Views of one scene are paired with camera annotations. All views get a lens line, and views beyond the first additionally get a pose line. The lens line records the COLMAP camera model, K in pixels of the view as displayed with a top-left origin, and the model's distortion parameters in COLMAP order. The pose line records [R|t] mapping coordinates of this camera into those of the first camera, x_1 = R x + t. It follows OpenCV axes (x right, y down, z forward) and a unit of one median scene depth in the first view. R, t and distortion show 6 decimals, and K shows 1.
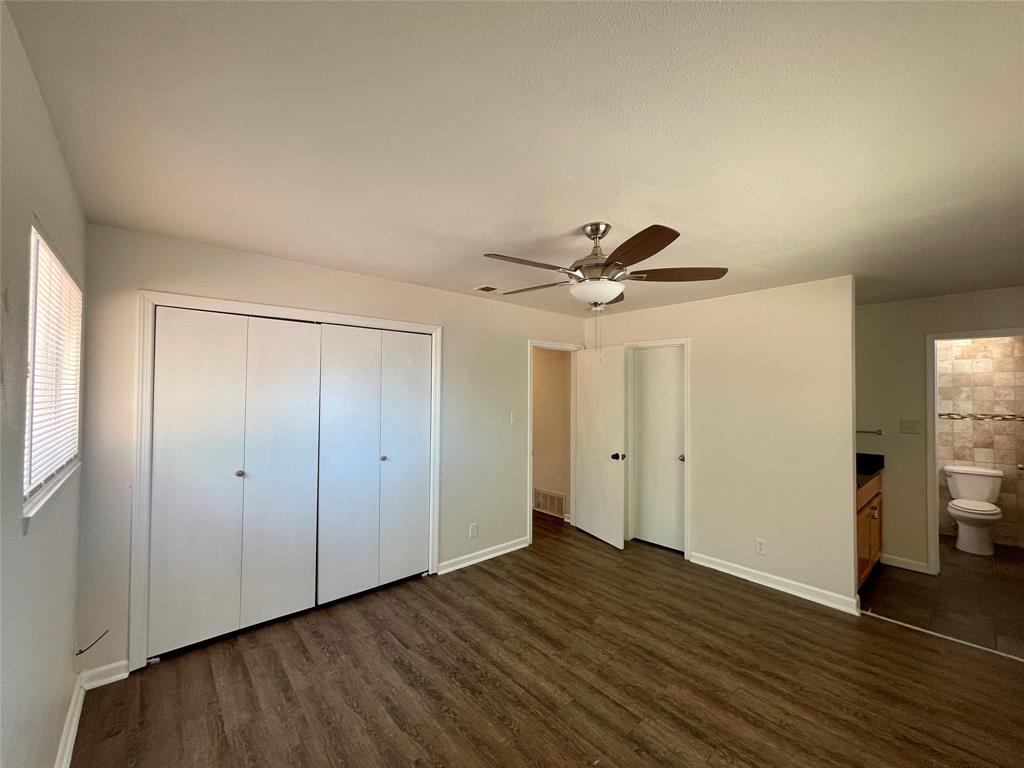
lens RADIAL K [[414.2, 0, 509.6], [0, 414.2, 384.9], [0, 0, 1]] dist [-0.001917, -0.000115]
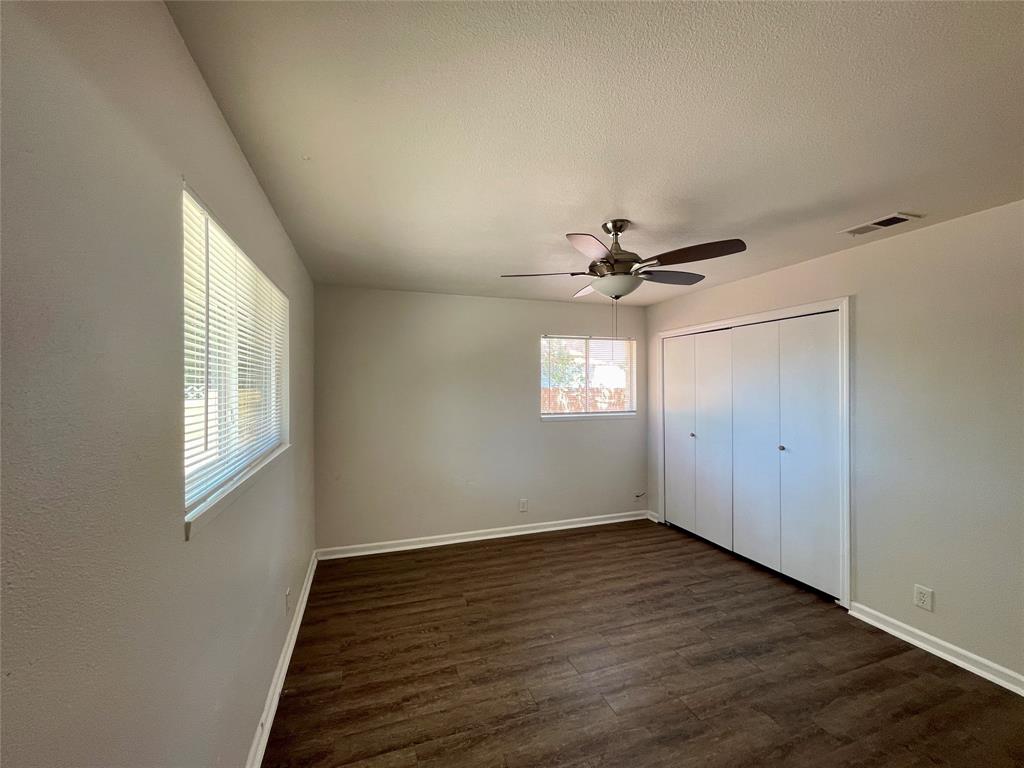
lens RADIAL K [[414.2, 0, 509.6], [0, 414.2, 384.9], [0, 0, 1]] dist [-0.001917, -0.000115]
pose [[-0.376517, -0.008236, -0.926373, 1.180850], [0.016615, 0.999740, -0.015641, 0.040370], [0.926261, -0.021281, -0.376282, 1.044955]]
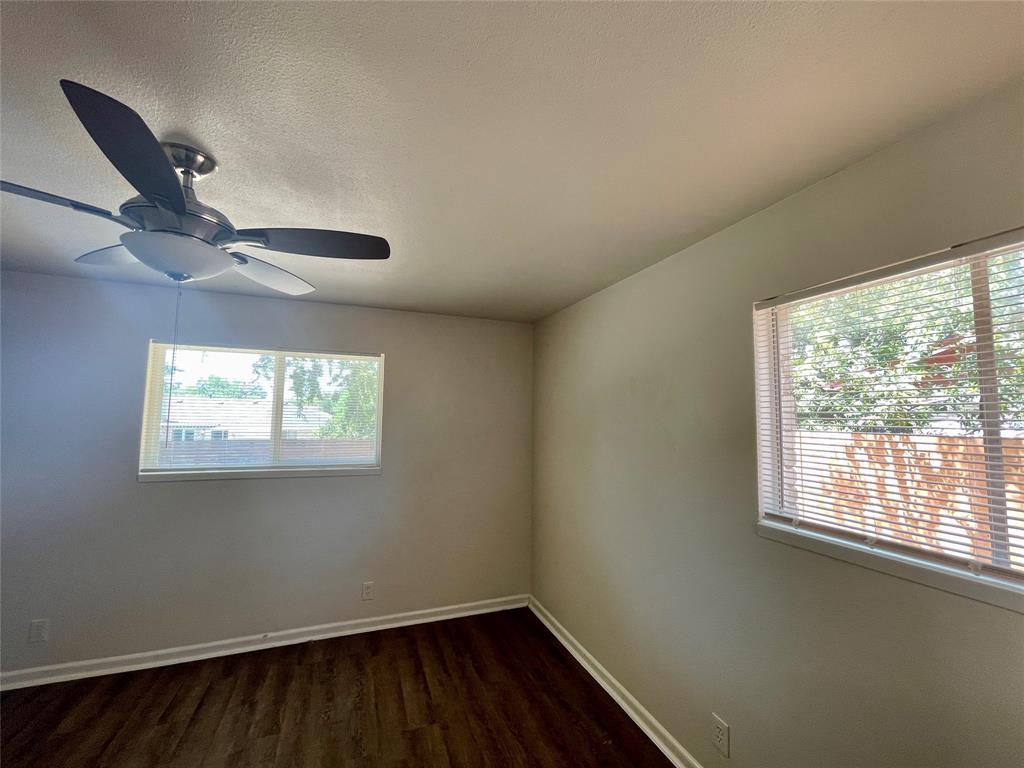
lens RADIAL K [[411.2, 0, 510.0], [0, 411.2, 389.2], [0, 0, 1]] dist [0.000625, 0.000647]
pose [[-0.940096, 0.002931, 0.340897, -0.411805], [-0.026816, 0.996229, -0.082516, 0.005203], [-0.339854, -0.086715, -0.936472, 1.266814]]
